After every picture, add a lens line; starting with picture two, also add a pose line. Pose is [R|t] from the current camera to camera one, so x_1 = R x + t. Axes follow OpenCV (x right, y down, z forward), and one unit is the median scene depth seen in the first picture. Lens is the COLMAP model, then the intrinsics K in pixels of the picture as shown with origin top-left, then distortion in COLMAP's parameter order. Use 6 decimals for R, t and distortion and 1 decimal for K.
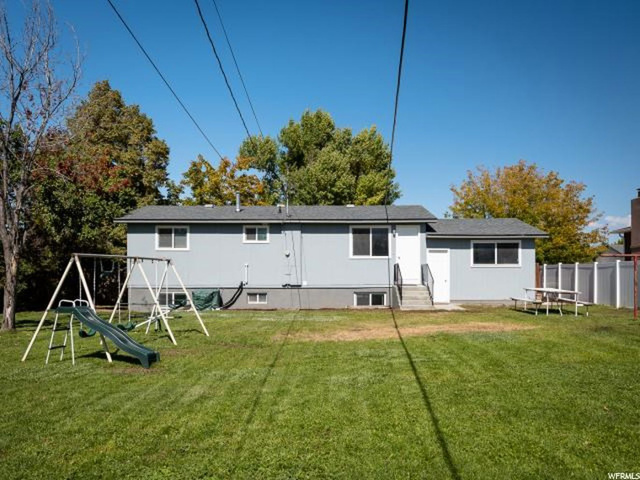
lens RADIAL K [[513.6, 0, 317.8], [0, 513.6, 241.1], [0, 0, 1]] dist [0.001467, -0.006857]
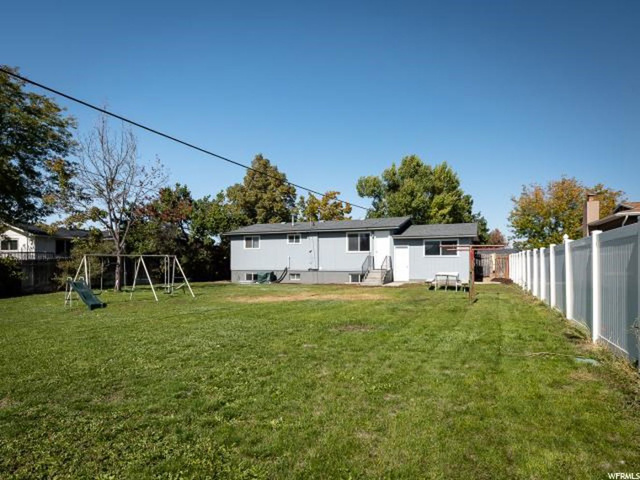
lens RADIAL K [[318.6, 0, 323.9], [0, 318.6, 241.7], [0, 0, 1]] dist [-0.002520, -0.000059]
pose [[0.947158, -0.023740, -0.319887, 0.313239], [0.024783, 0.999693, -0.000808, -0.001713], [0.319808, -0.007162, 0.947455, 0.034117]]
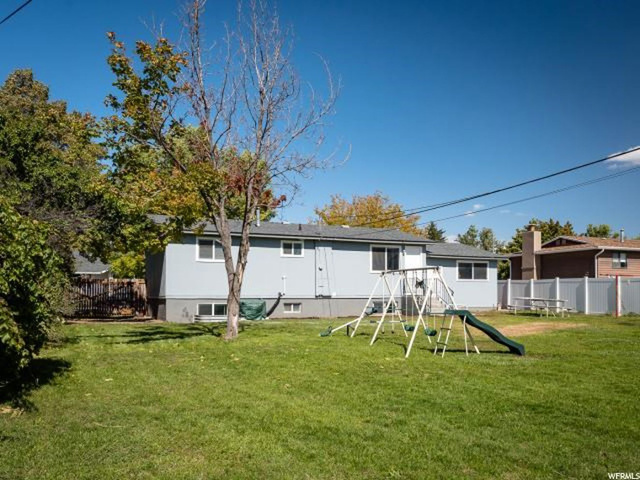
lens RADIAL K [[513.6, 0, 322.1], [0, 513.6, 240.4], [0, 0, 1]] dist [0.001467, -0.006857]
pose [[0.909091, 0.044001, 0.414268, -0.518873], [-0.031602, 0.998825, -0.036739, 0.006578], [-0.415397, 0.020307, 0.909413, -0.015255]]
